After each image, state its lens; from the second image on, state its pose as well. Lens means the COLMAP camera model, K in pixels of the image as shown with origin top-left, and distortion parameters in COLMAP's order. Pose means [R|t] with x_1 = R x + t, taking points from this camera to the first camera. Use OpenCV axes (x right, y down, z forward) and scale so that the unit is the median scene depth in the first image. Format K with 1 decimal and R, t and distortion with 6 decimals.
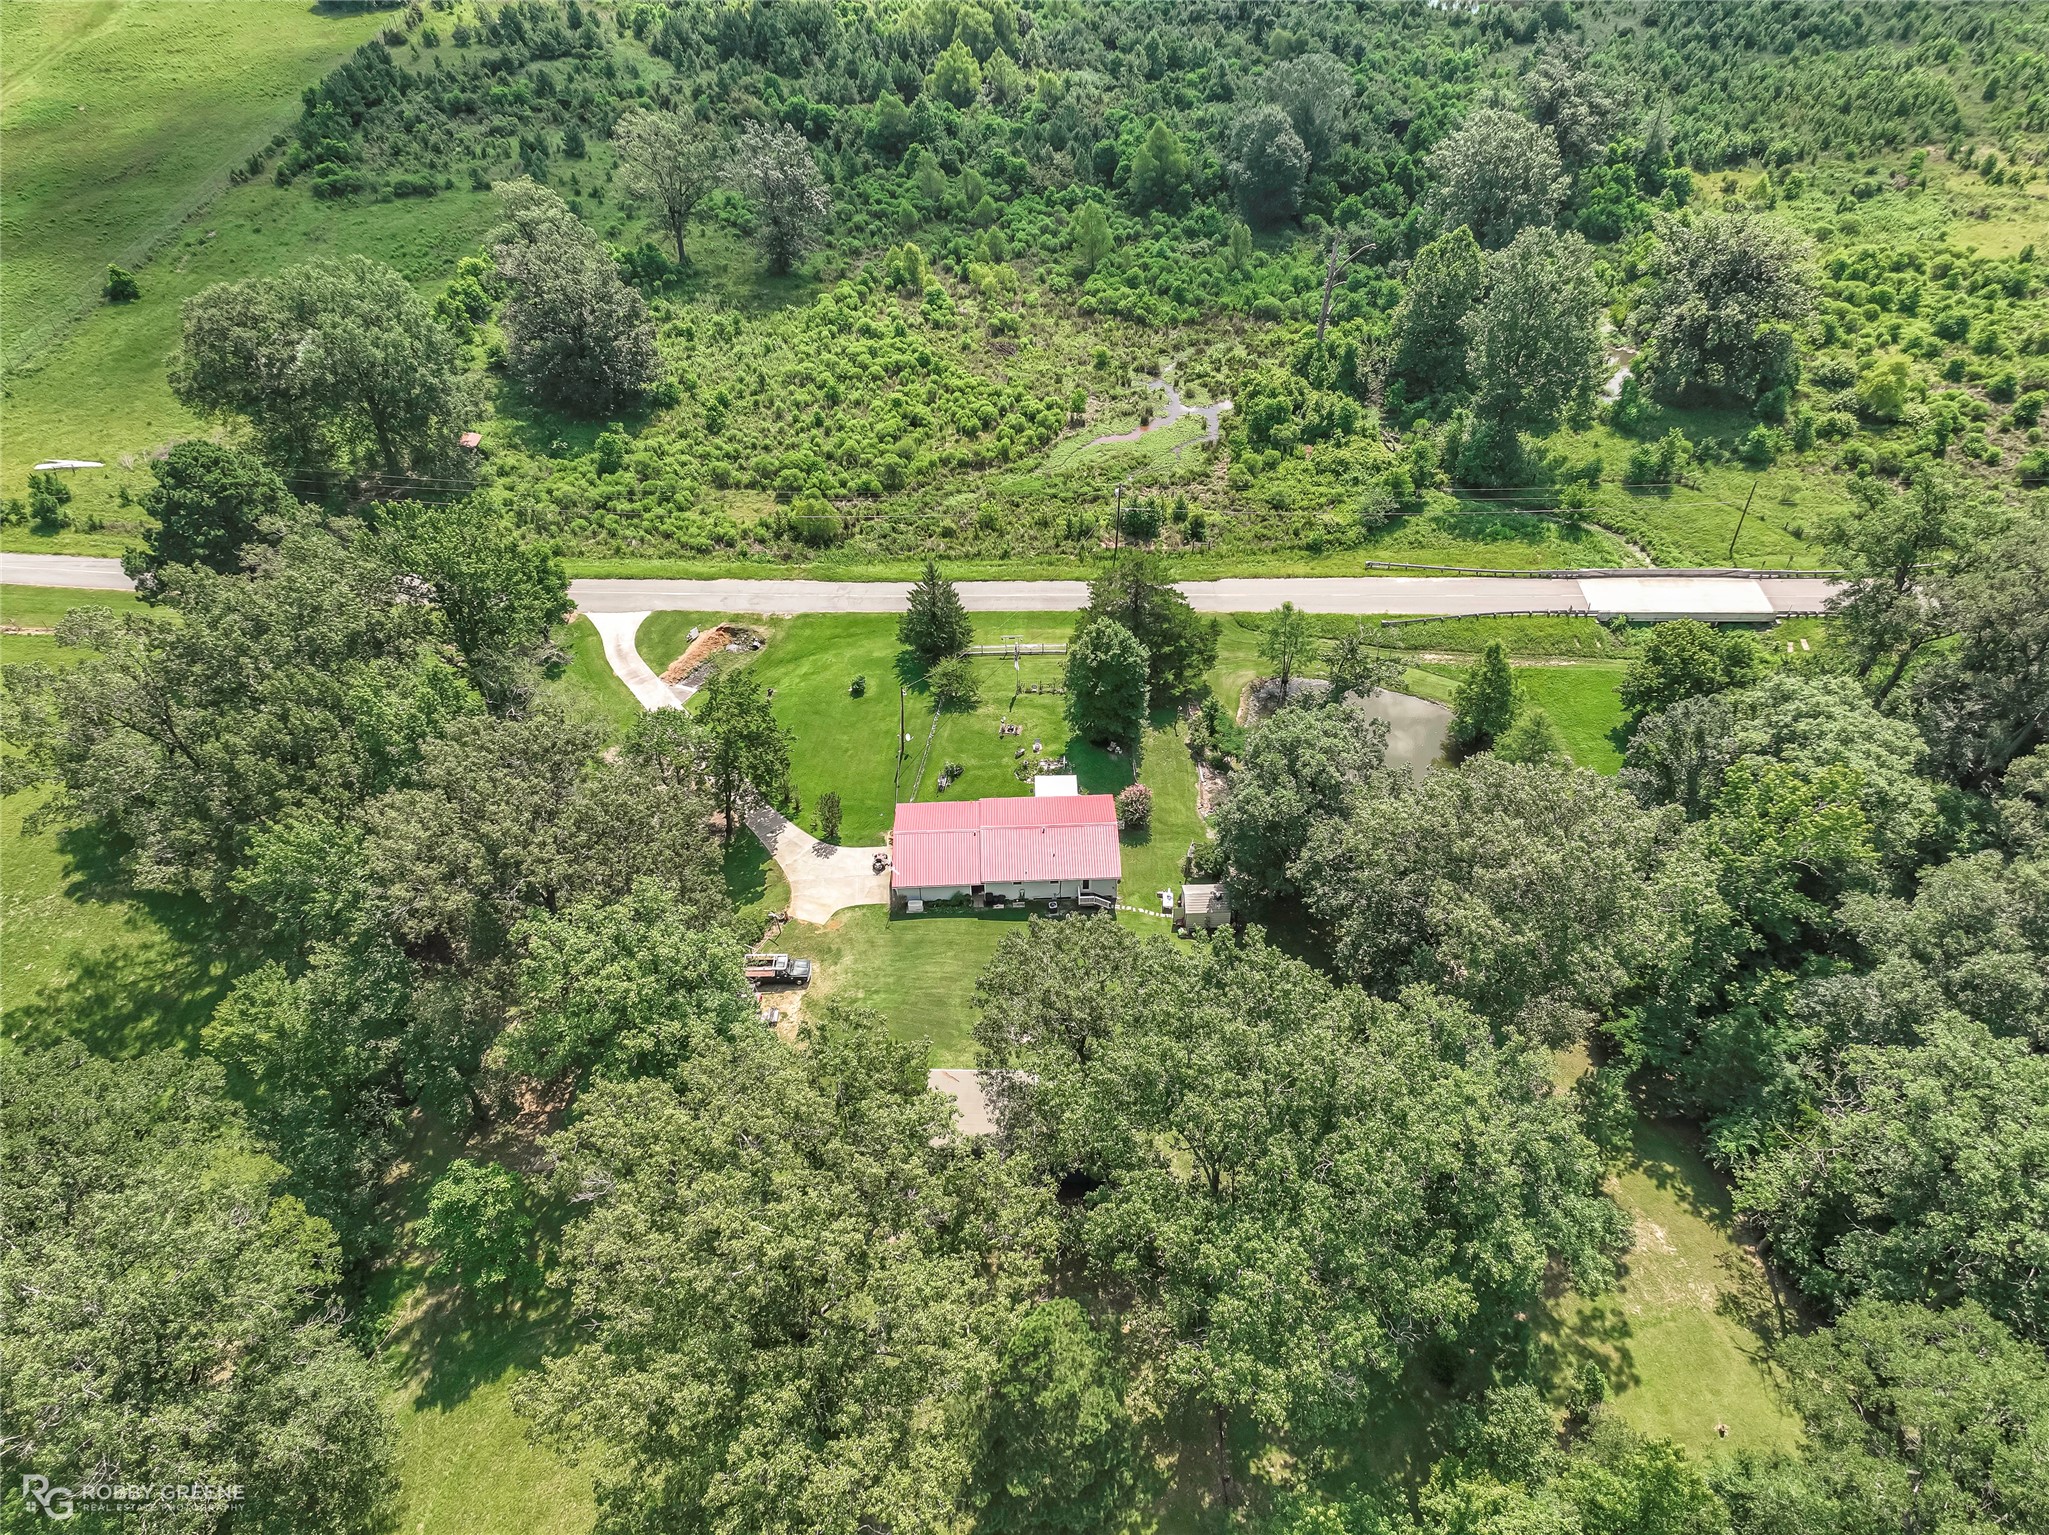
lens RADIAL K [[1416.1, 0, 1024.5], [0, 1416.1, 767.5], [0, 0, 1]] dist [0.051947, 0.009422]
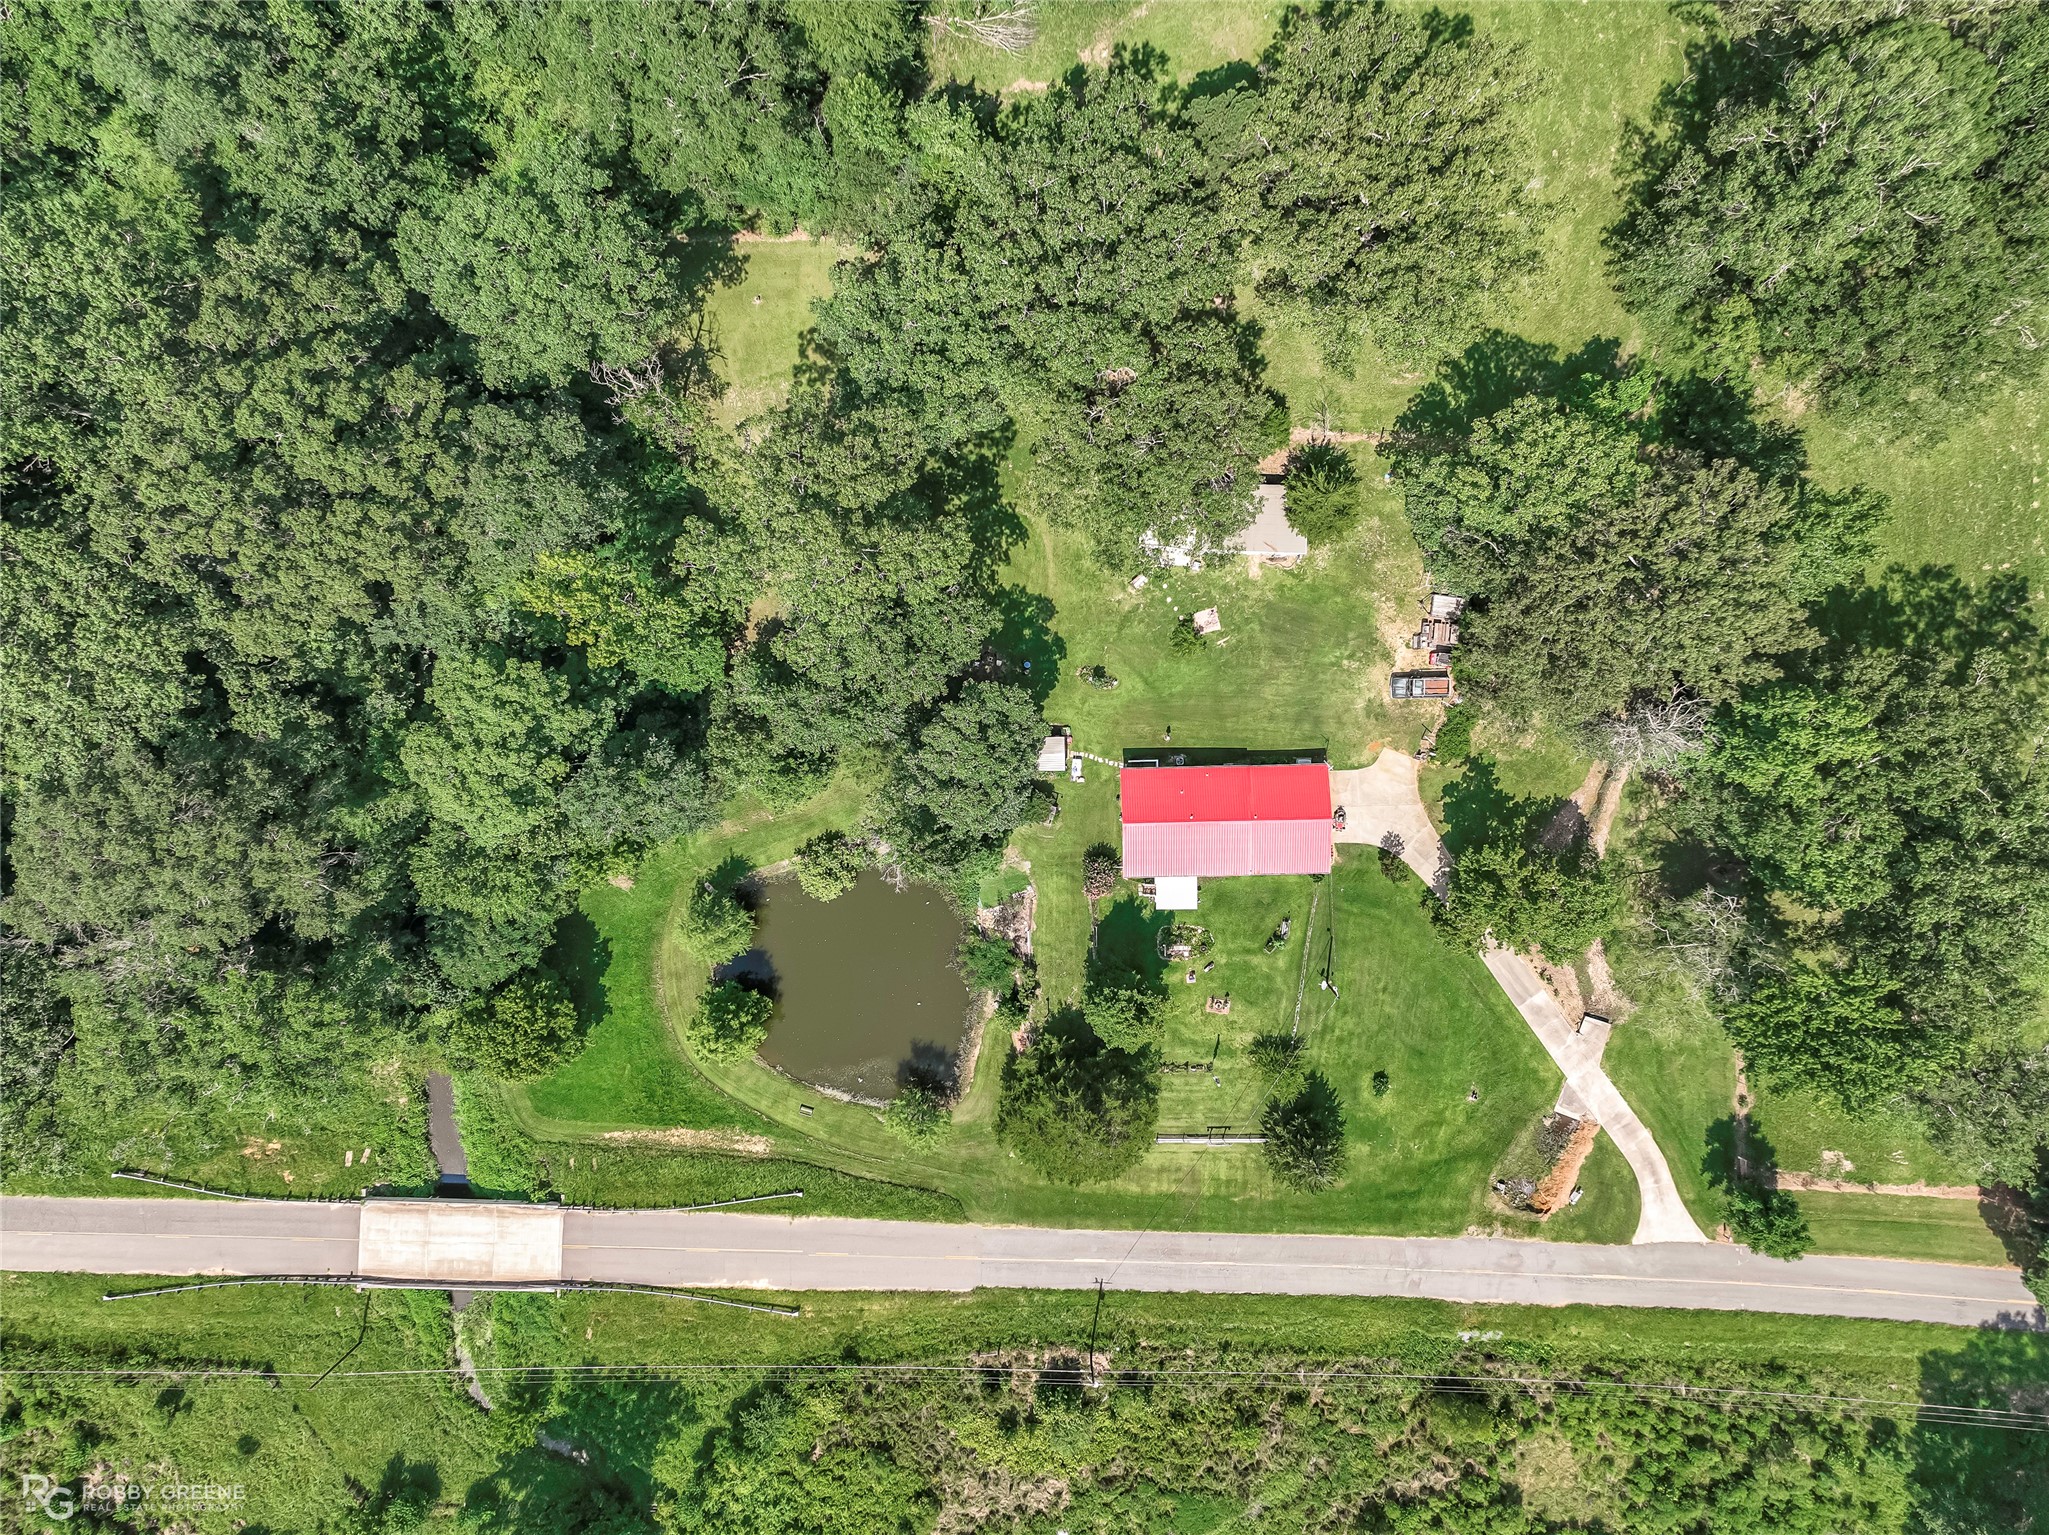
lens RADIAL K [[1416.1, 0, 1024.5], [0, 1416.1, 767.5], [0, 0, 1]] dist [0.051947, 0.009422]
pose [[-0.999923, -0.005821, 0.010991, 0.117933], [0.012012, -0.681192, 0.732007, -0.654567], [0.003226, 0.732082, 0.681209, 0.219708]]
